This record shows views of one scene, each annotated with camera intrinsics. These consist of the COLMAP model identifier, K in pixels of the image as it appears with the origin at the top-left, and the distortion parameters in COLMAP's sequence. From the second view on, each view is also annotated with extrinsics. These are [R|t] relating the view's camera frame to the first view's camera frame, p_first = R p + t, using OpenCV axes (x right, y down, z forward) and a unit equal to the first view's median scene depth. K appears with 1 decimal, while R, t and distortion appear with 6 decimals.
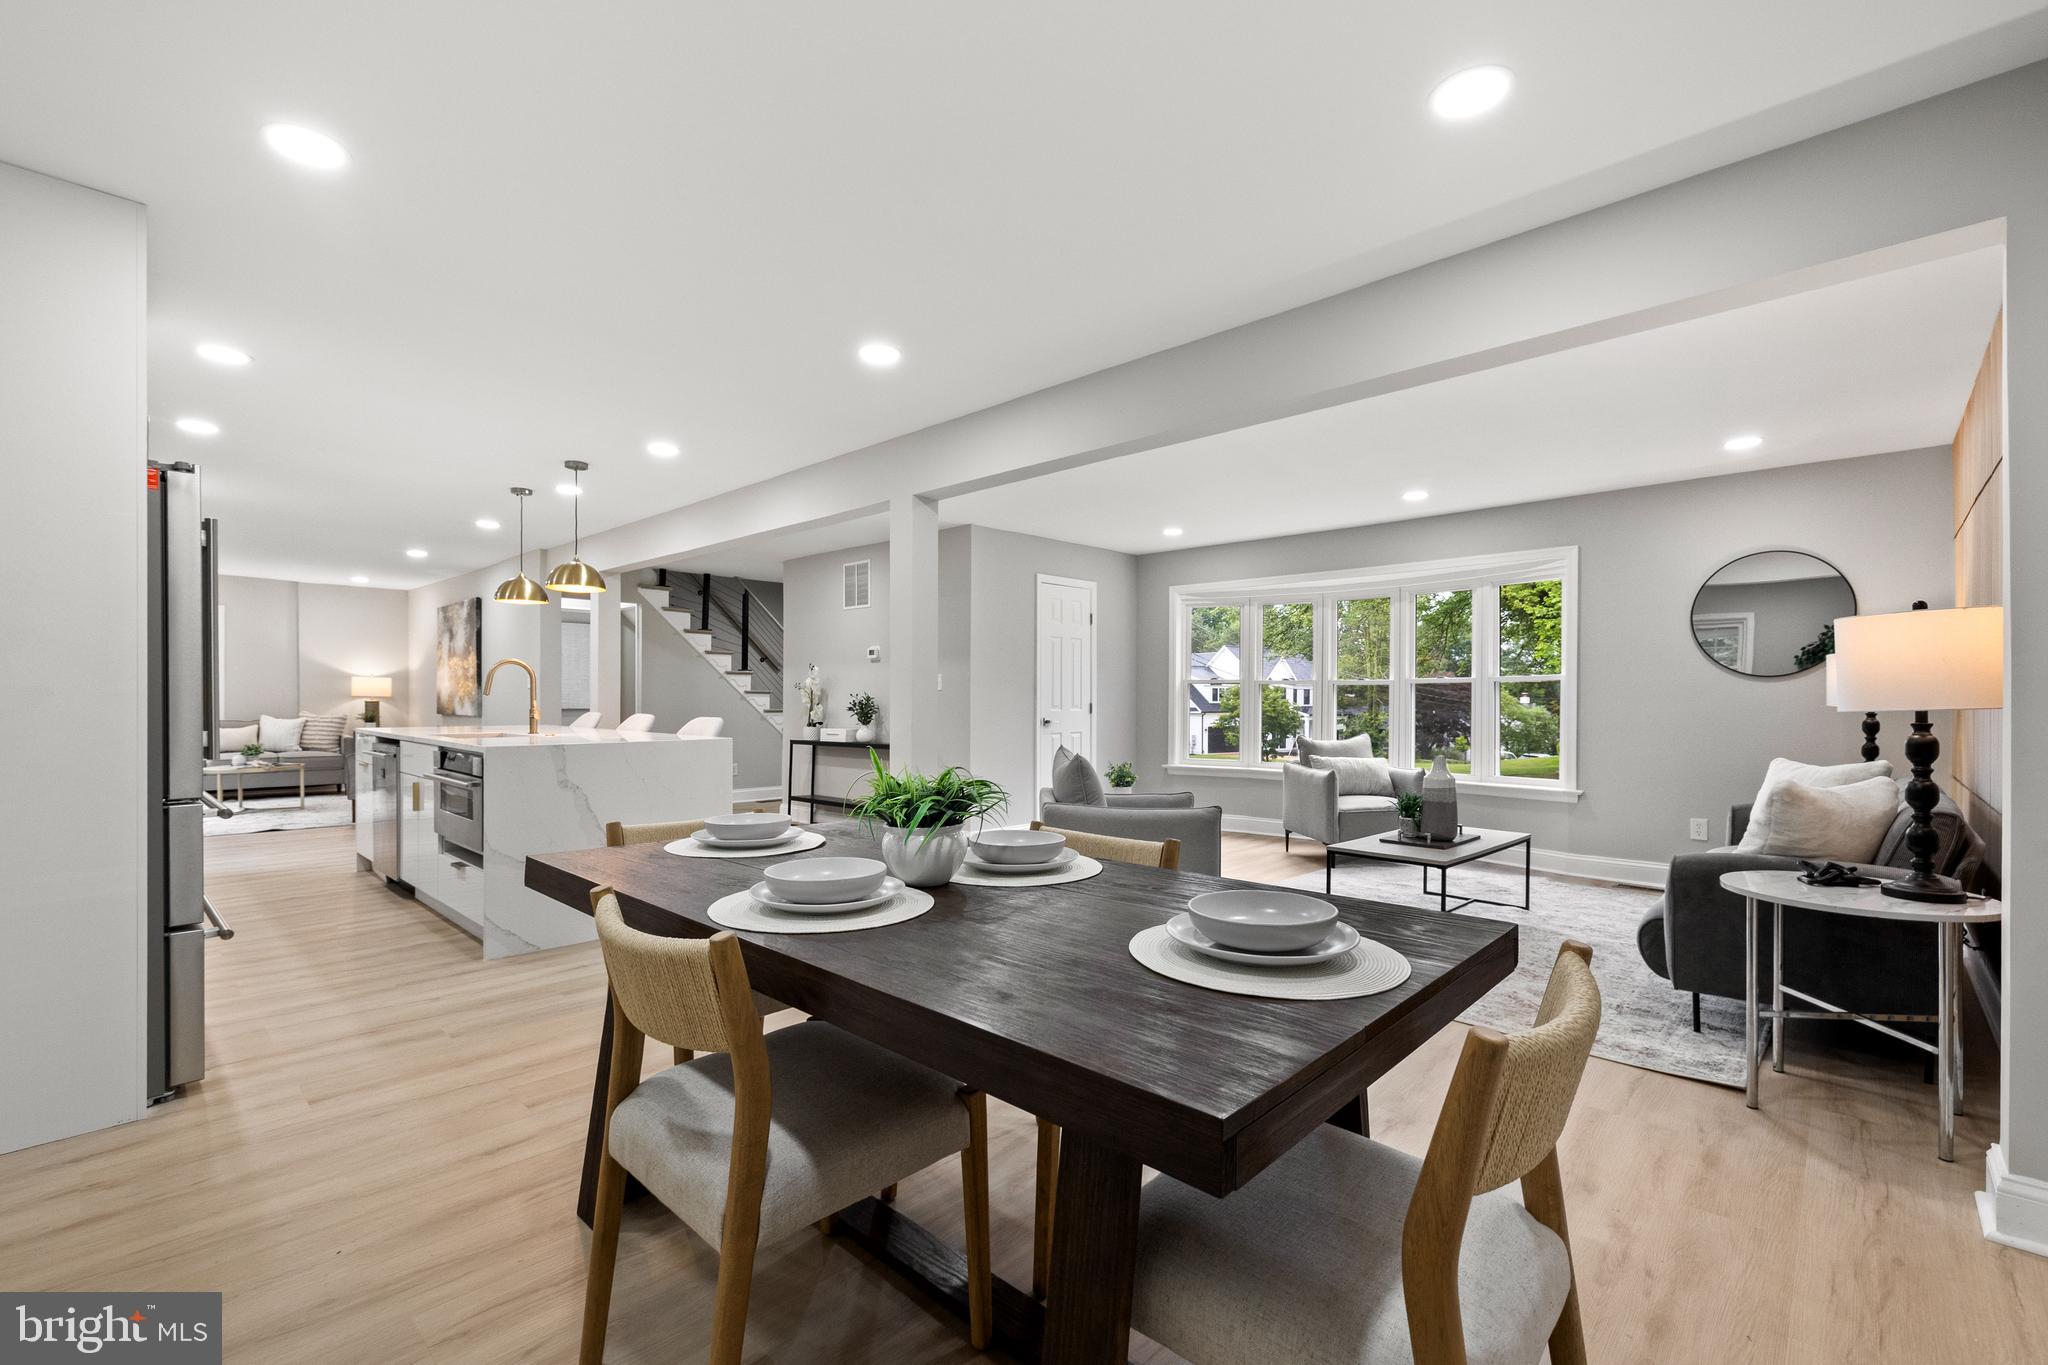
lens RADIAL K [[878.6, 0, 1022.5], [0, 878.6, 693.8], [0, 0, 1]] dist [0.004475, 0.000447]
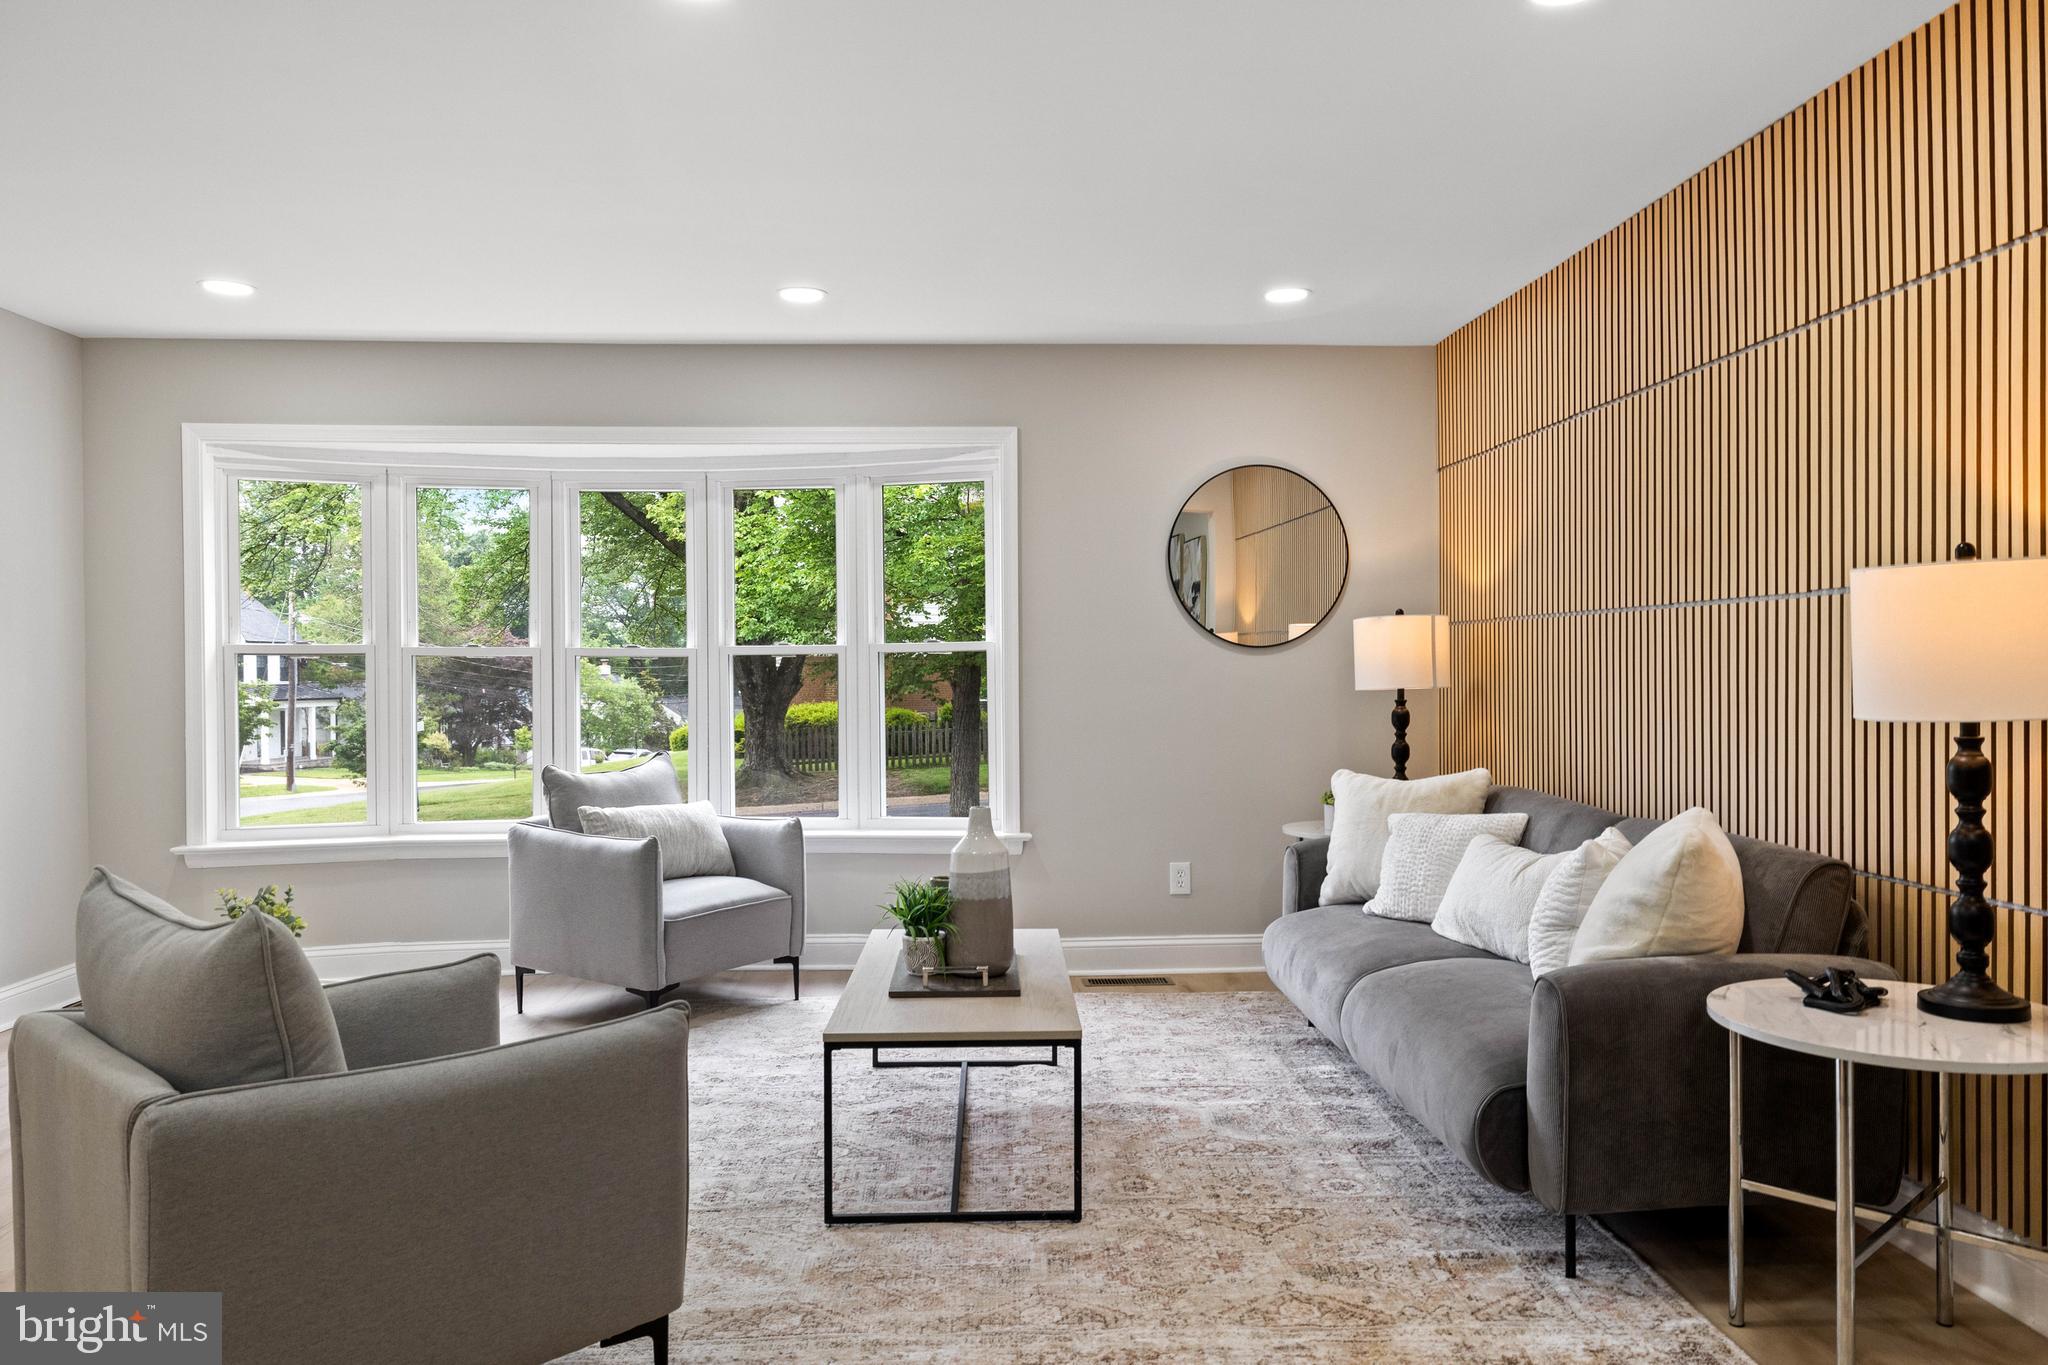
lens RADIAL K [[1419.8, 0, 1027.3], [0, 1419.8, 667.7], [0, 0, 1]] dist [0.010483, 0.001879]
pose [[0.683262, -0.007816, 0.730132, -0.075251], [0.004240, 0.999968, 0.006736, -0.010251], [-0.730161, -0.001506, 0.683273, 0.313894]]
